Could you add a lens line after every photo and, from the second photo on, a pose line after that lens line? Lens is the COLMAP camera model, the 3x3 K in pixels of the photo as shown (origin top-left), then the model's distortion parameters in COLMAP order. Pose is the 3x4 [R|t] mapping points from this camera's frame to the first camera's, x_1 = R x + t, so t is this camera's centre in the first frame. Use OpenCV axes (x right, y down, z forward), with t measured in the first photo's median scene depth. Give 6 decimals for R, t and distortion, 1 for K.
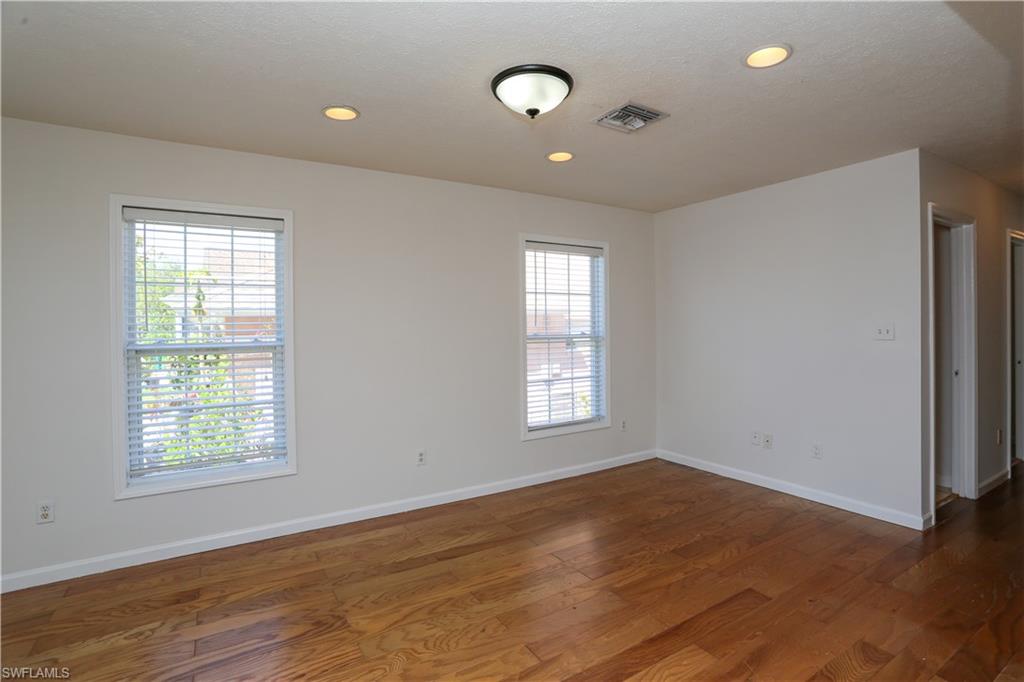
lens RADIAL K [[495.8, 0, 514.1], [0, 495.8, 337.9], [0, 0, 1]] dist [-0.070915, 0.032418]
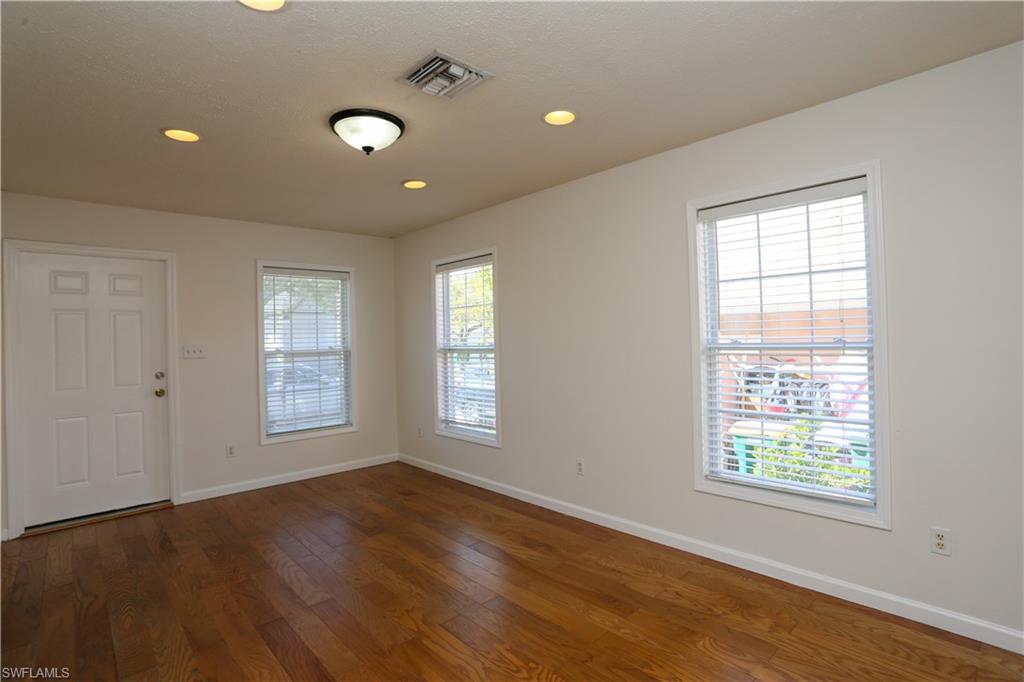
lens RADIAL K [[495.8, 0, 514.1], [0, 495.8, 337.9], [0, 0, 1]] dist [-0.070915, 0.032418]
pose [[0.193910, 0.008147, -0.980985, 0.879732], [0.007572, 0.999923, 0.009801, -0.029814], [0.980990, -0.009329, 0.193834, 0.806036]]
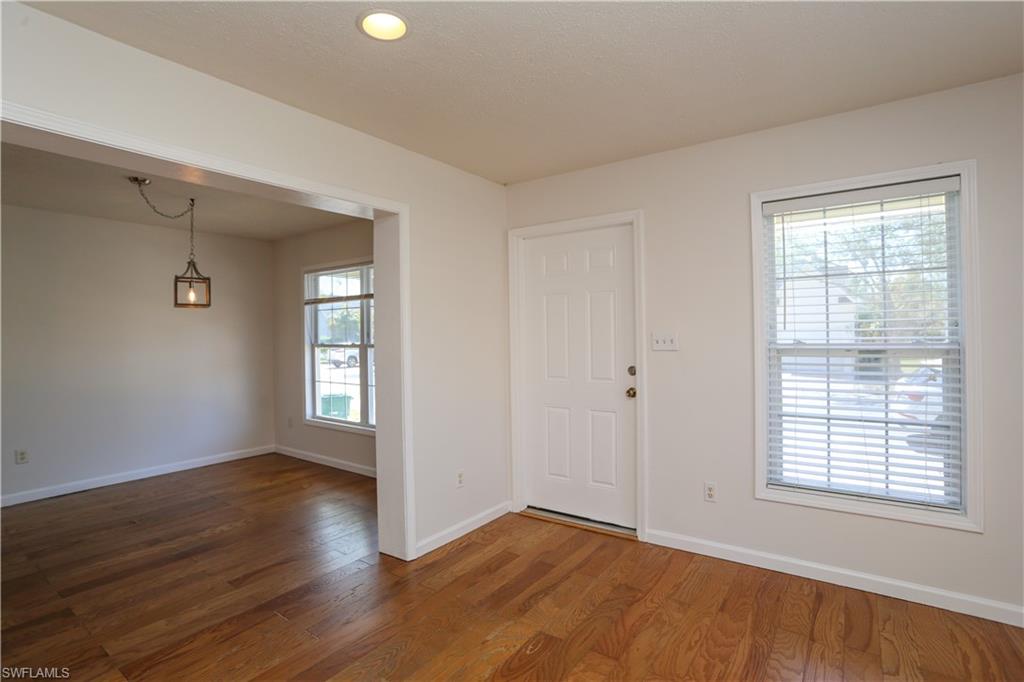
lens RADIAL K [[490.9, 0, 513.9], [0, 490.9, 332.3], [0, 0, 1]] dist [-0.078918, 0.027432]
pose [[-0.923130, 0.028710, -0.383414, 0.039162], [0.024693, 0.999577, 0.015395, -0.025957], [0.383693, 0.004744, -0.923448, 0.979696]]
